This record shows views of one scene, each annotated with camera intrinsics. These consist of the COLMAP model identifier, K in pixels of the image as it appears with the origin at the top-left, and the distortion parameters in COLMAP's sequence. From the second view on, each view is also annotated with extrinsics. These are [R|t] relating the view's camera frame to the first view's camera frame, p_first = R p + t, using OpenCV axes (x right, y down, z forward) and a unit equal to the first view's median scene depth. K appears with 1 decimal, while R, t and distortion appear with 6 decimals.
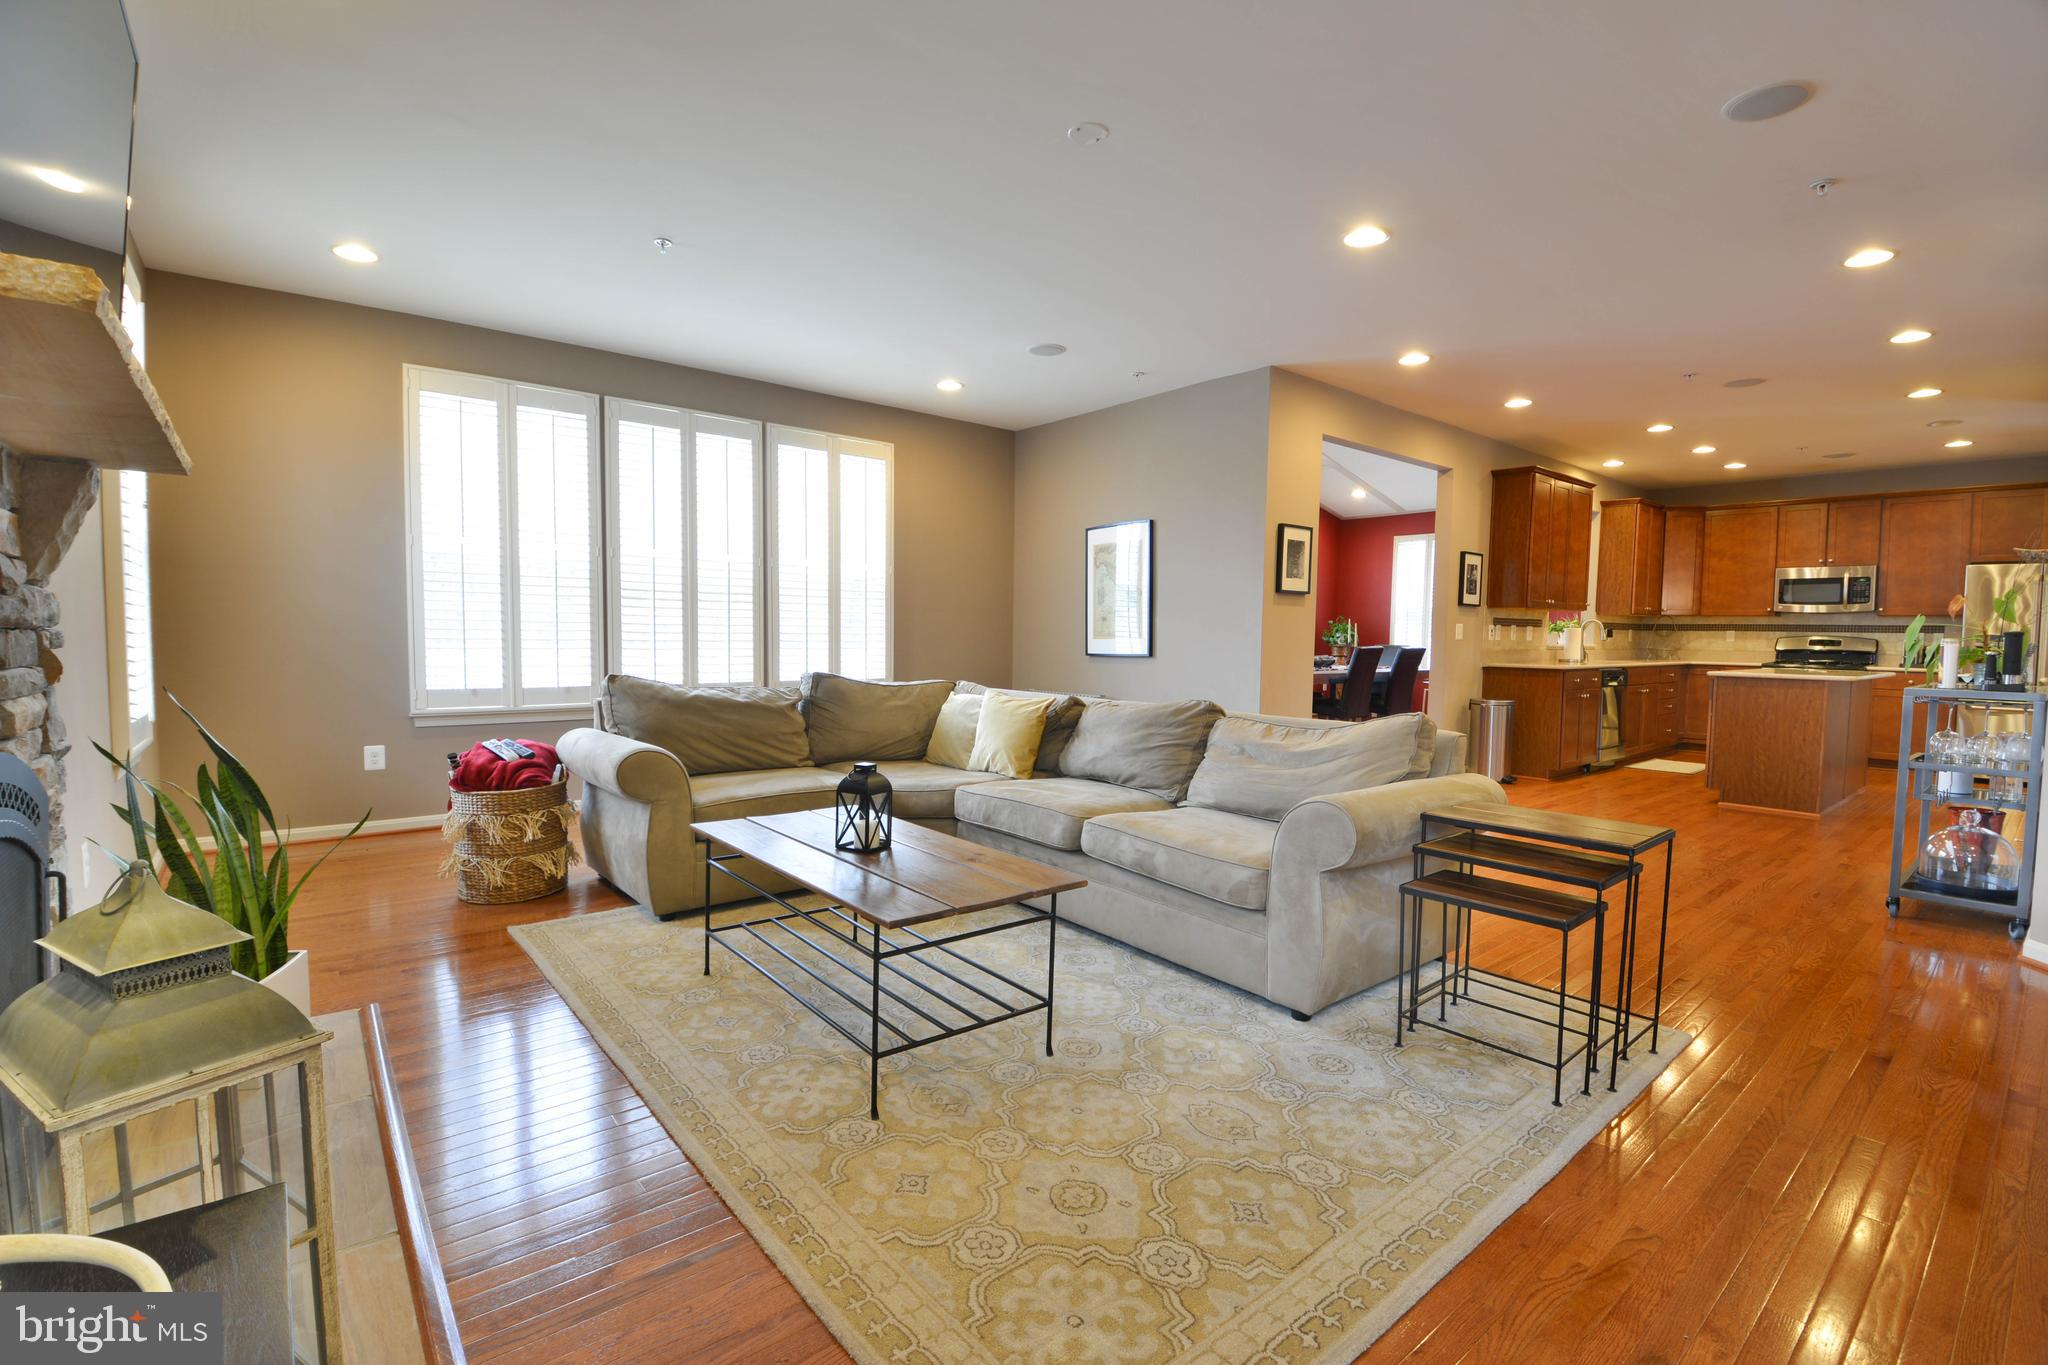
lens RADIAL K [[903.2, 0, 1021.1], [0, 903.2, 684.6], [0, 0, 1]] dist [0.002249, -0.019709]
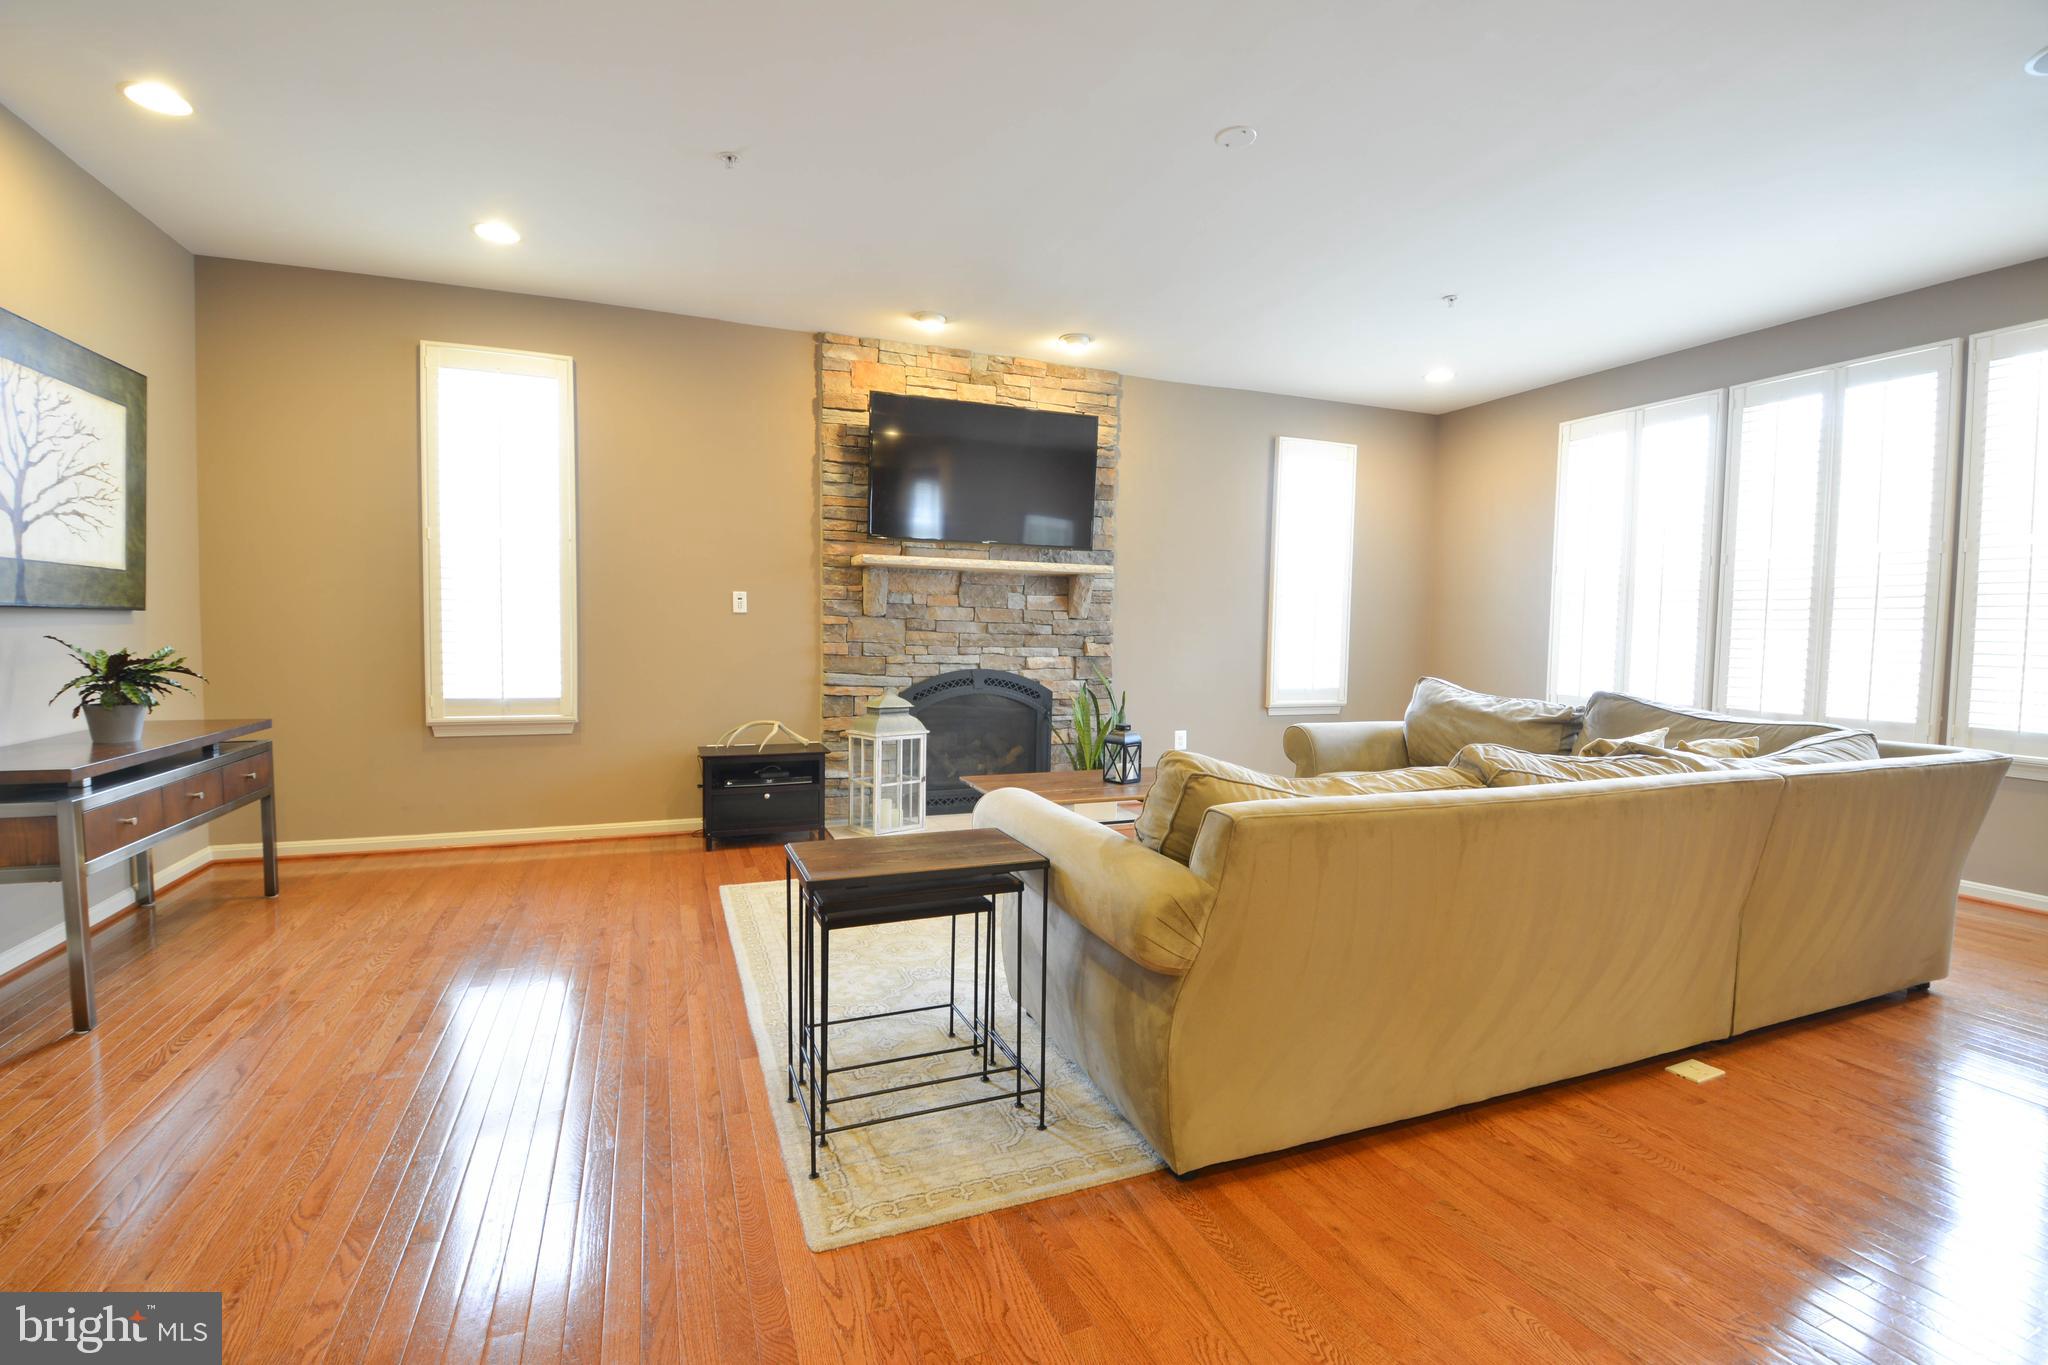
lens RADIAL K [[887.0, 0, 1016.9], [0, 887.0, 685.6], [0, 0, 1]] dist [0.028569, -0.029726]
pose [[-0.294940, 0.043174, -0.954540, 0.499234], [-0.073502, 0.994994, 0.067715, -0.024567], [0.952684, 0.090133, -0.290290, 0.494882]]
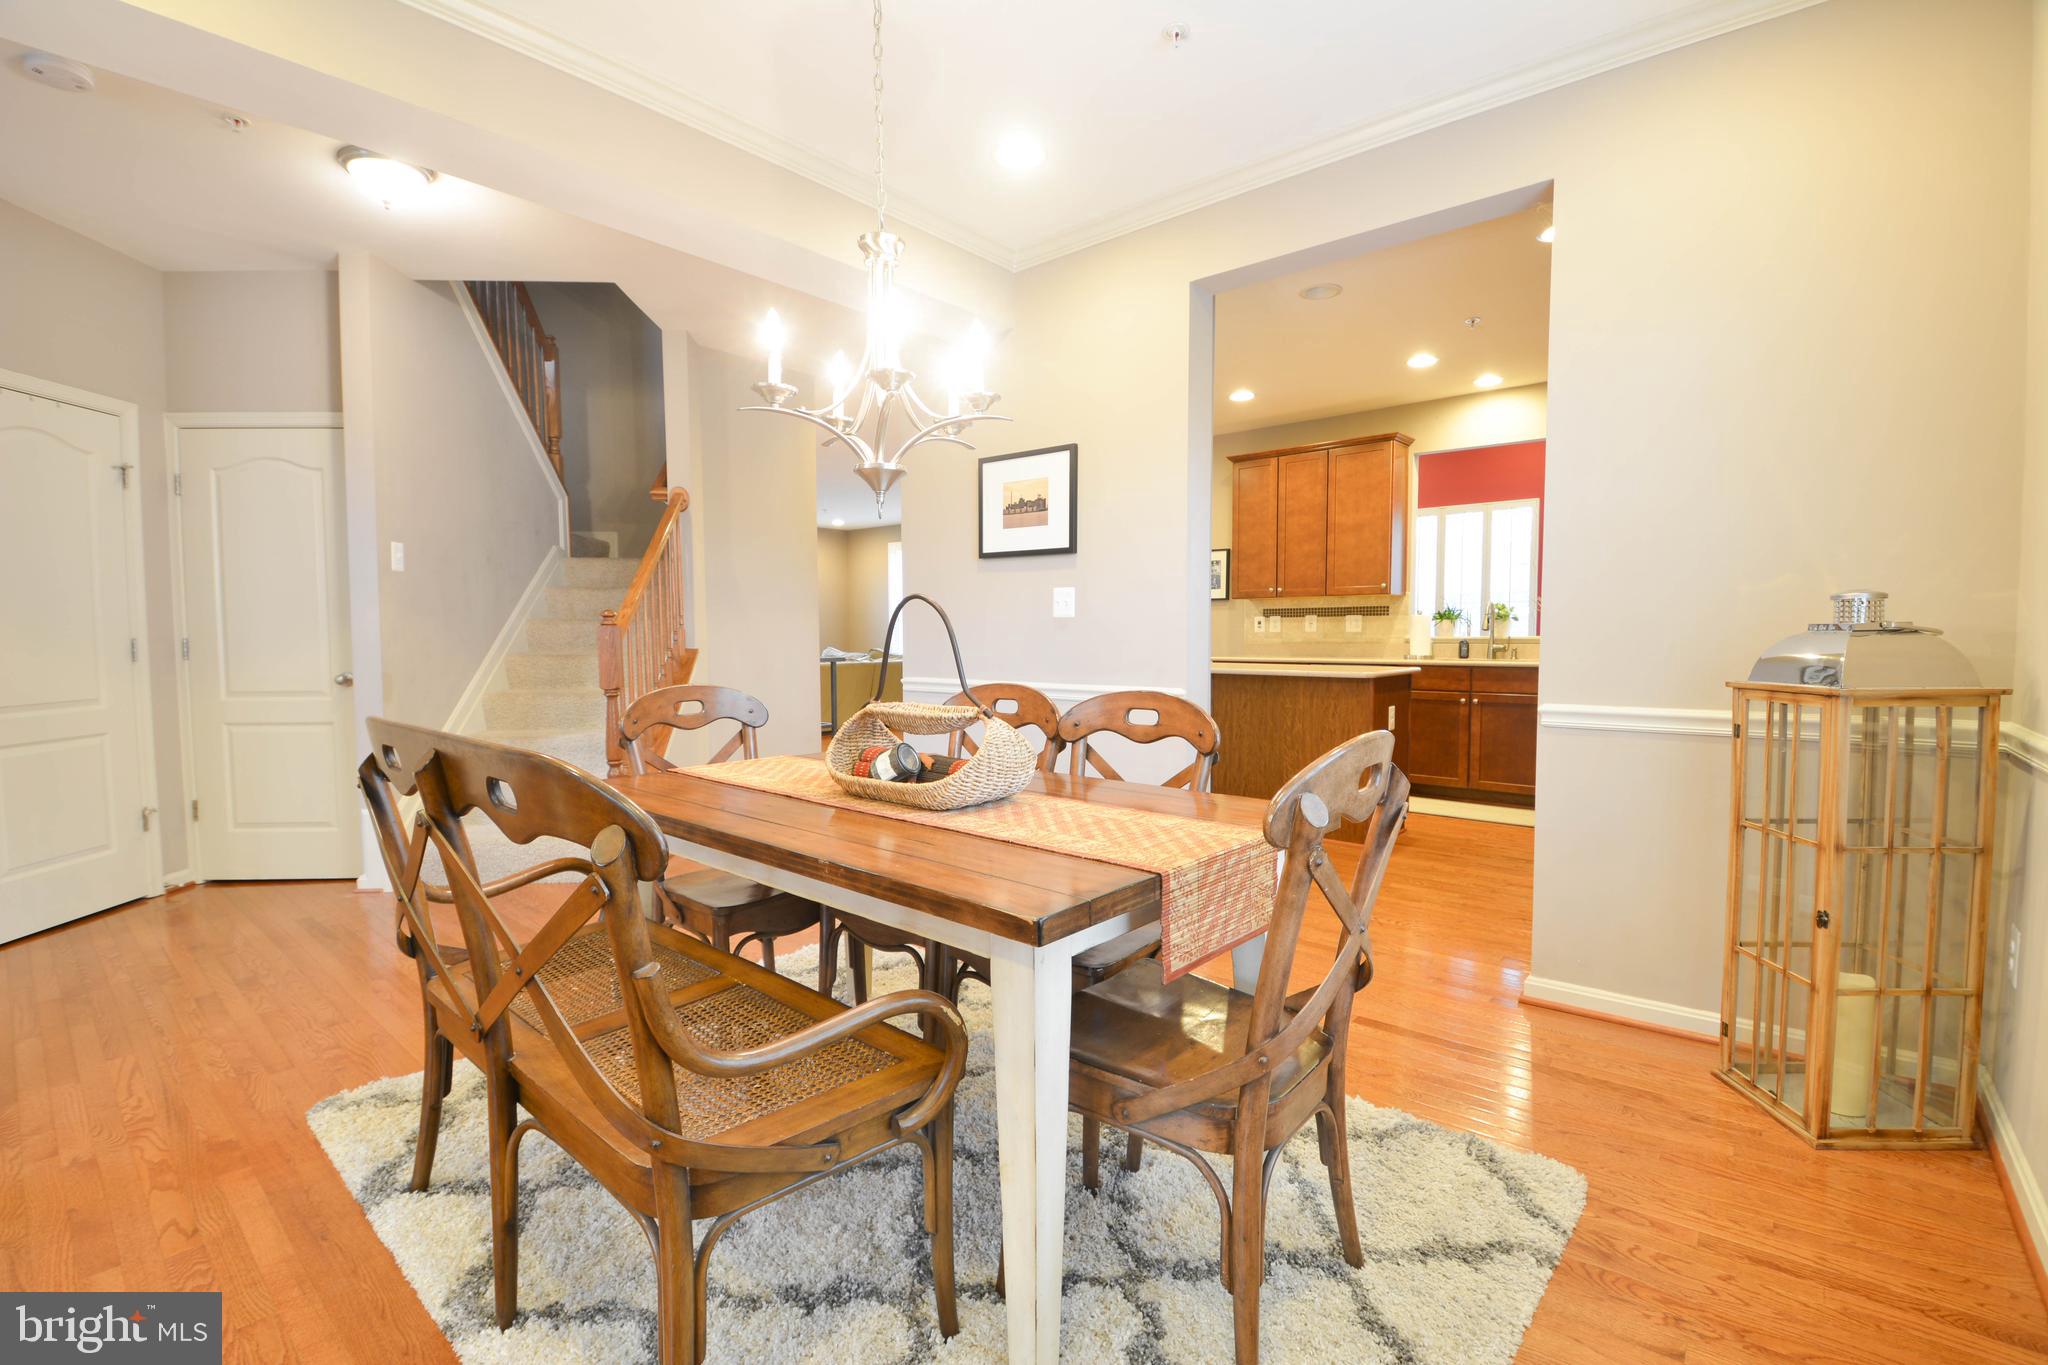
lens RADIAL K [[906.6, 0, 1010.8], [0, 906.6, 680.6], [0, 0, 1]] dist [0.022074, -0.023661]
pose [[0.172634, 0.040136, -0.984168, 1.674011], [-0.050732, 0.998206, 0.031810, -0.016930], [0.983679, 0.044437, 0.174360, 0.660764]]
